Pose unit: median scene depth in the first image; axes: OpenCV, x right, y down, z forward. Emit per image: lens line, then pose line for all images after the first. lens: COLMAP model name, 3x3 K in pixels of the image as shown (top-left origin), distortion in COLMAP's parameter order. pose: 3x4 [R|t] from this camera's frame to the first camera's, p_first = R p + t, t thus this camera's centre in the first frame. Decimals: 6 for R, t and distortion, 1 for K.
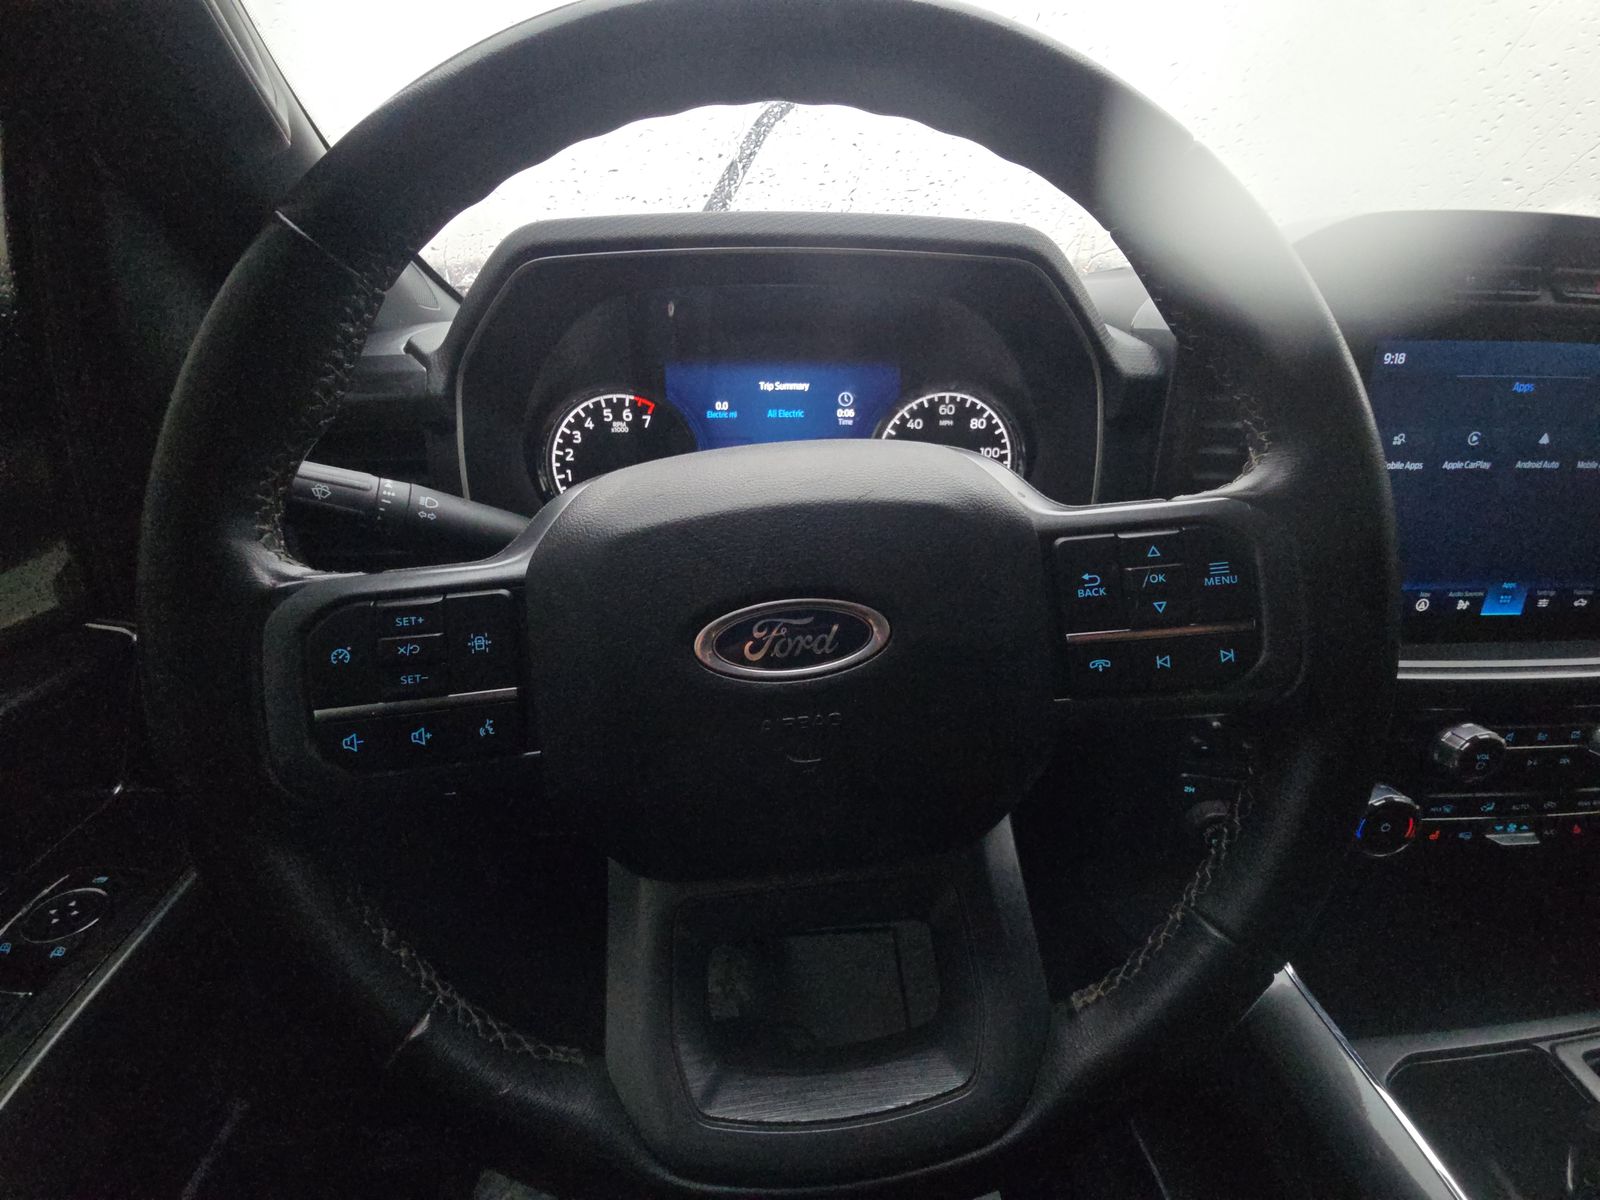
lens RADIAL K [[632.5, 0, 800.0], [0, 632.5, 600.0], [0, 0, 1]] dist [-0.001331, -0.000190]
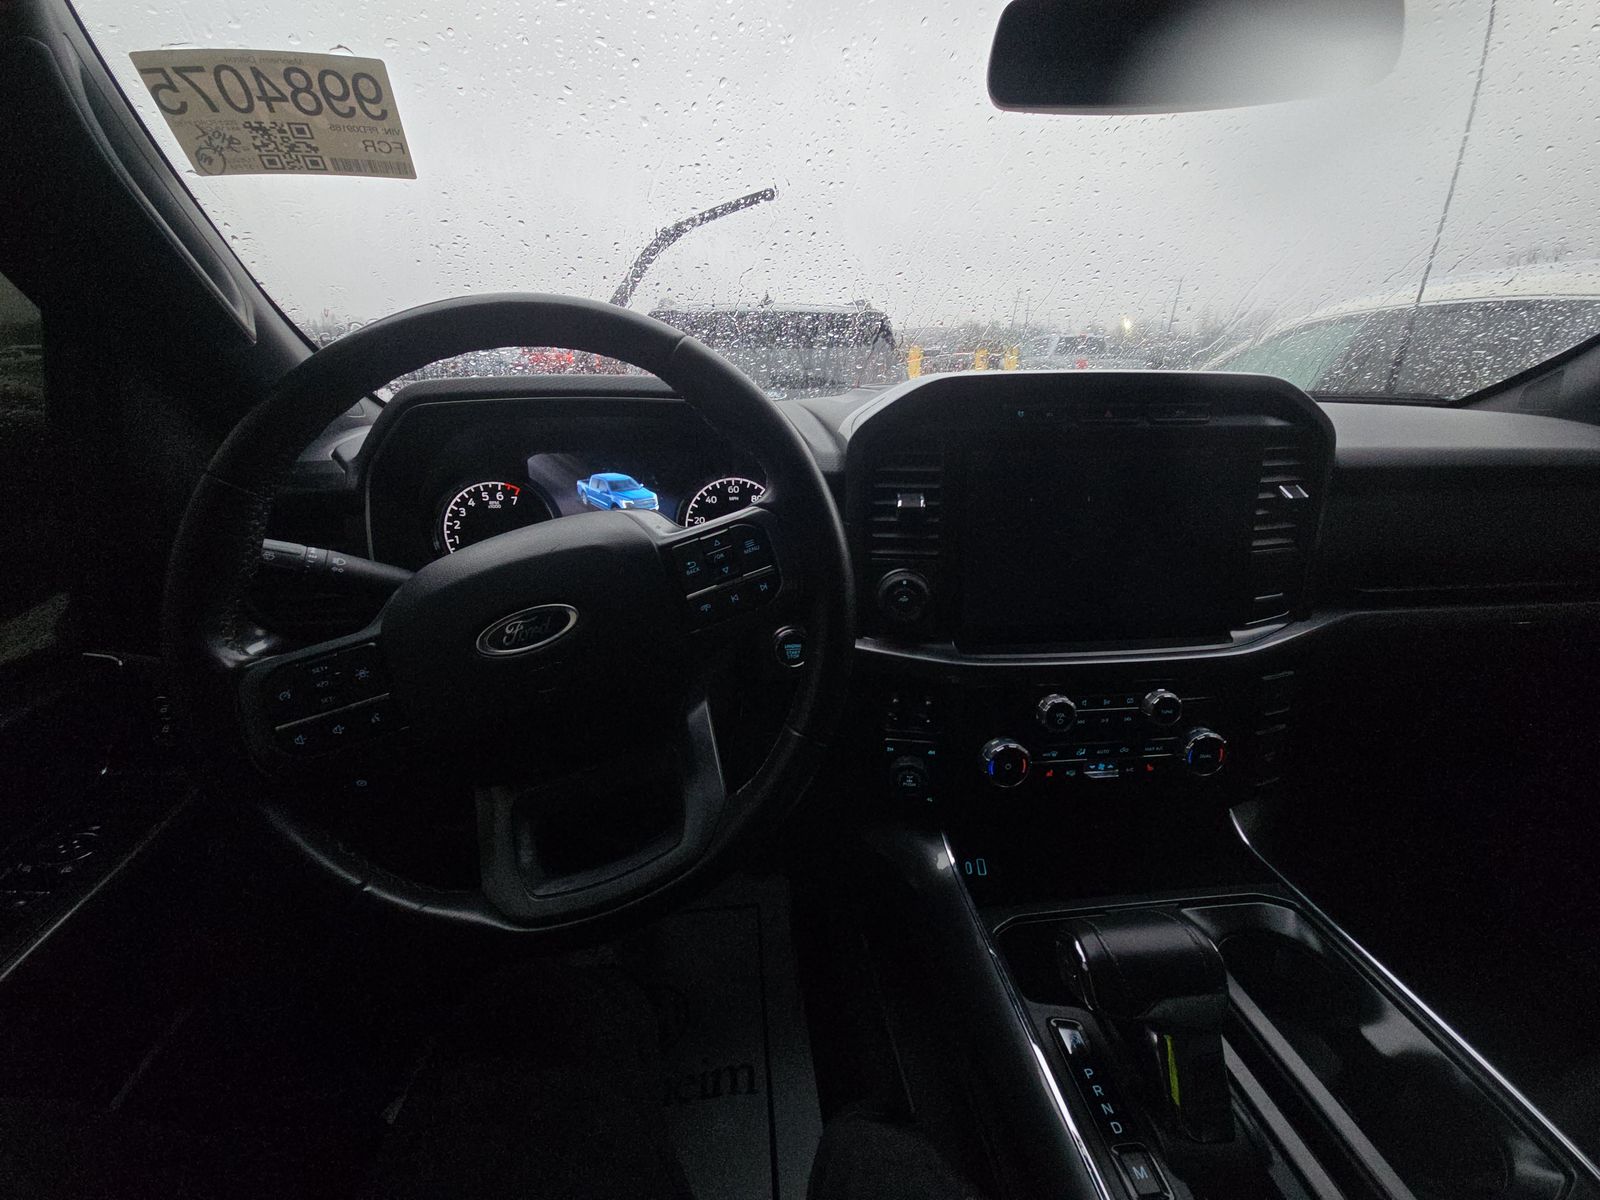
lens RADIAL K [[632.5, 0, 800.0], [0, 632.5, 600.0], [0, 0, 1]] dist [-0.001331, -0.000190]
pose [[0.997856, -0.020727, 0.062086, 0.293152], [0.025575, 0.996600, -0.078325, 0.060340], [-0.060251, 0.079745, 0.994993, -0.402337]]
